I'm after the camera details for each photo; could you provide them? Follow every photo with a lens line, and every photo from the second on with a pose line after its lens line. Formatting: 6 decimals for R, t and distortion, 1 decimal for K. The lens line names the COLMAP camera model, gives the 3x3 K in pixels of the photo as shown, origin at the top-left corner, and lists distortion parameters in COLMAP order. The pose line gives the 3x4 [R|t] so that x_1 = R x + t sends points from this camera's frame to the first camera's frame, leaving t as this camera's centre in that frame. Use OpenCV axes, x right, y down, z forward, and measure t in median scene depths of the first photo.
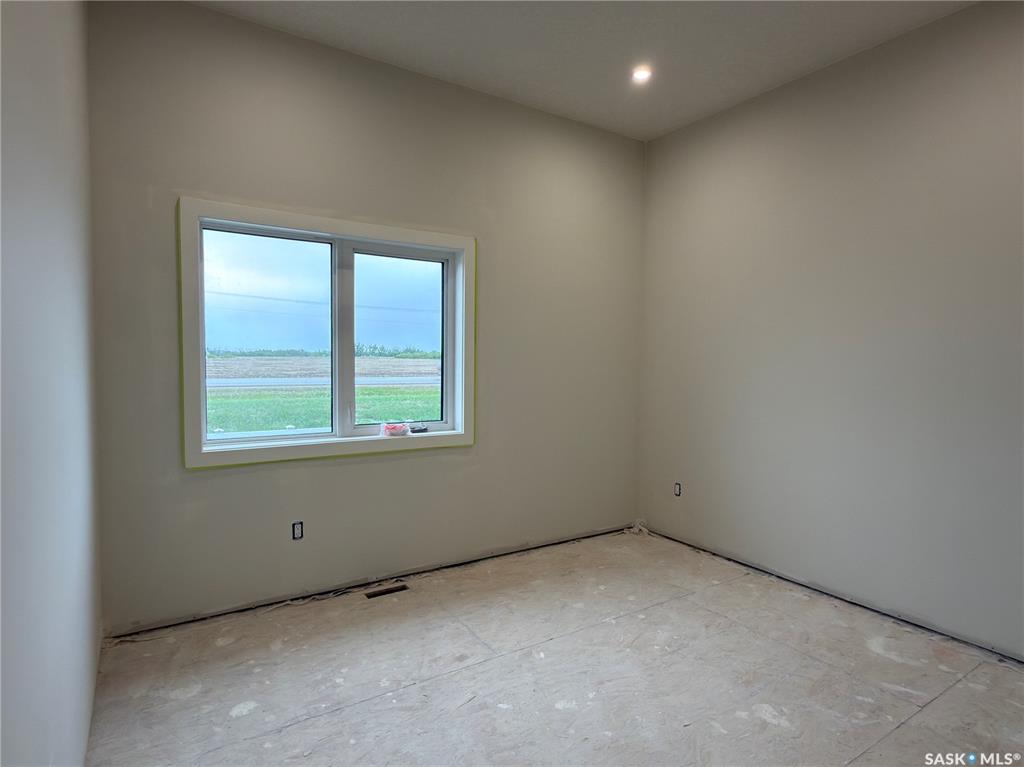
lens RADIAL K [[566.3, 0, 512.0], [0, 566.3, 383.5], [0, 0, 1]] dist [-0.002043, 0.000766]
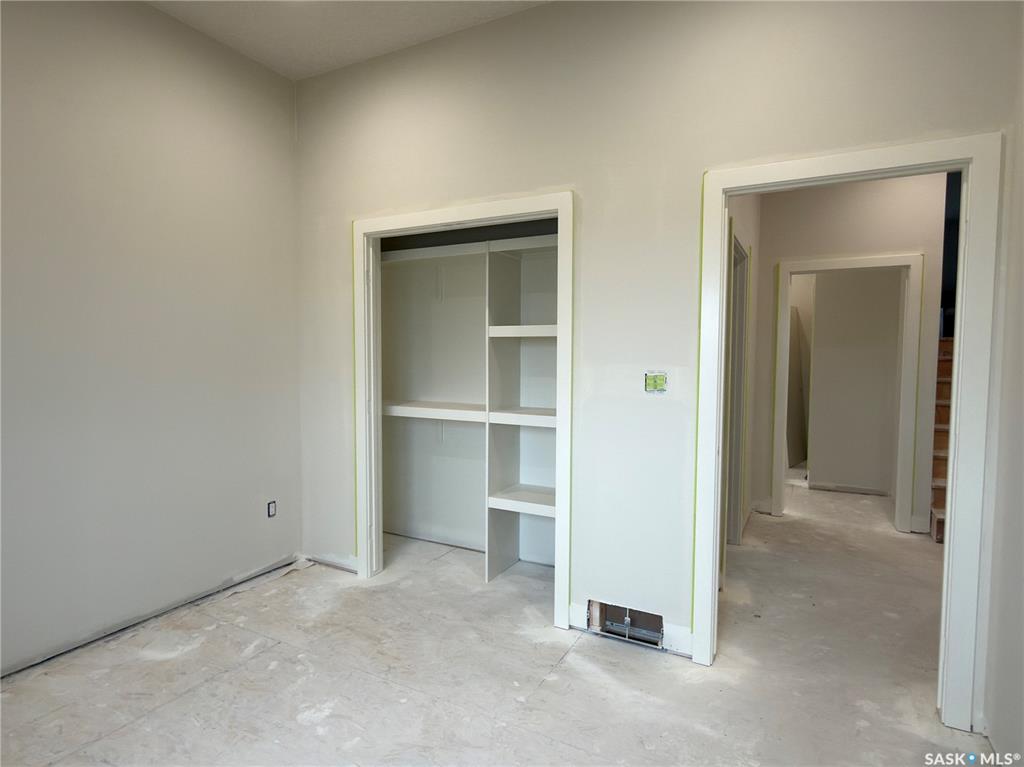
lens RADIAL K [[566.3, 0, 512.0], [0, 566.3, 383.5], [0, 0, 1]] dist [-0.002043, 0.000766]
pose [[-0.488952, -0.060425, 0.870215, -0.365201], [0.027855, 0.996008, 0.084811, -0.039935], [-0.871866, 0.065708, -0.485317, 0.790924]]
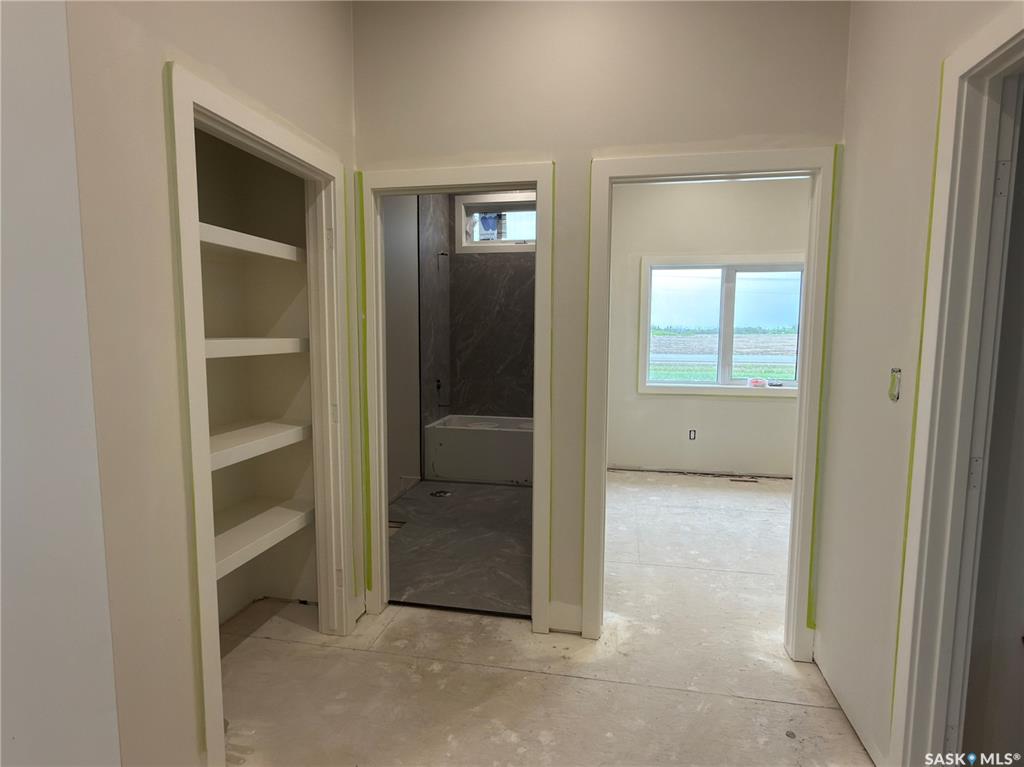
lens RADIAL K [[571.6, 0, 507.3], [0, 571.6, 396.1], [0, 0, 1]] dist [0.001428, 0.000707]
pose [[0.716839, 0.071017, -0.693613, 0.398767], [-0.028962, 0.996974, 0.072146, 0.023603], [0.696637, -0.031628, 0.716726, -0.621870]]
